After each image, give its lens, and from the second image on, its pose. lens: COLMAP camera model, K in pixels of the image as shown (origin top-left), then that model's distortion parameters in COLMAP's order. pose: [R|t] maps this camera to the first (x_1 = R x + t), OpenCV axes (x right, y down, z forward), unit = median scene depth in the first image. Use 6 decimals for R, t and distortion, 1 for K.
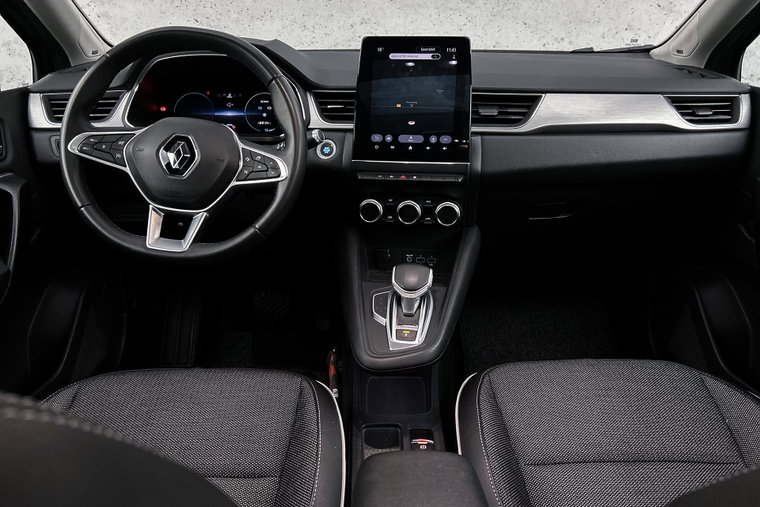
lens RADIAL K [[559.1, 0, 377.8], [0, 559.1, 254.7], [0, 0, 1]] dist [0.049722, -0.054835]
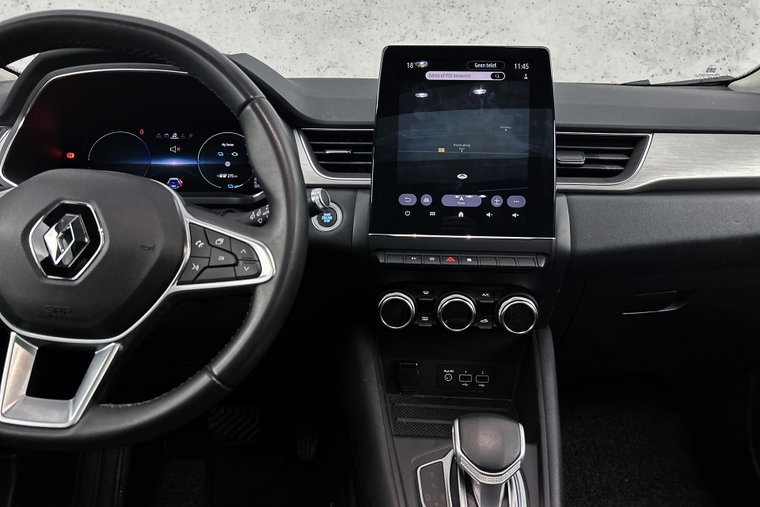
lens RADIAL K [[559.1, 0, 378.7], [0, 559.1, 253.9], [0, 0, 1]] dist [0.049722, -0.054835]
pose [[0.997031, -0.012023, 0.076057, -0.085028], [0.018283, 0.996453, -0.082145, -0.096069], [-0.074799, 0.083291, 0.993714, 0.378317]]
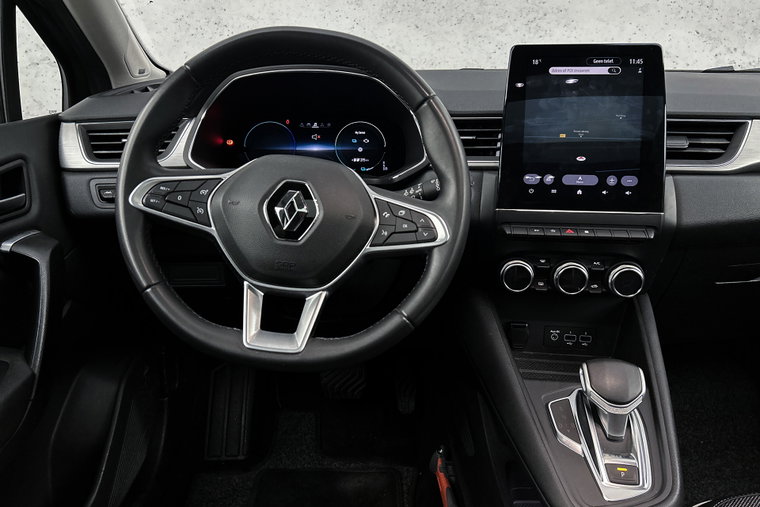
lens RADIAL K [[559.1, 0, 376.5], [0, 559.1, 255.1], [0, 0, 1]] dist [0.049722, -0.054835]
pose [[0.999976, -0.004759, 0.004993, -0.212582], [0.005008, 0.998683, -0.051065, -0.073008], [-0.004744, 0.051088, 0.998683, 0.270475]]
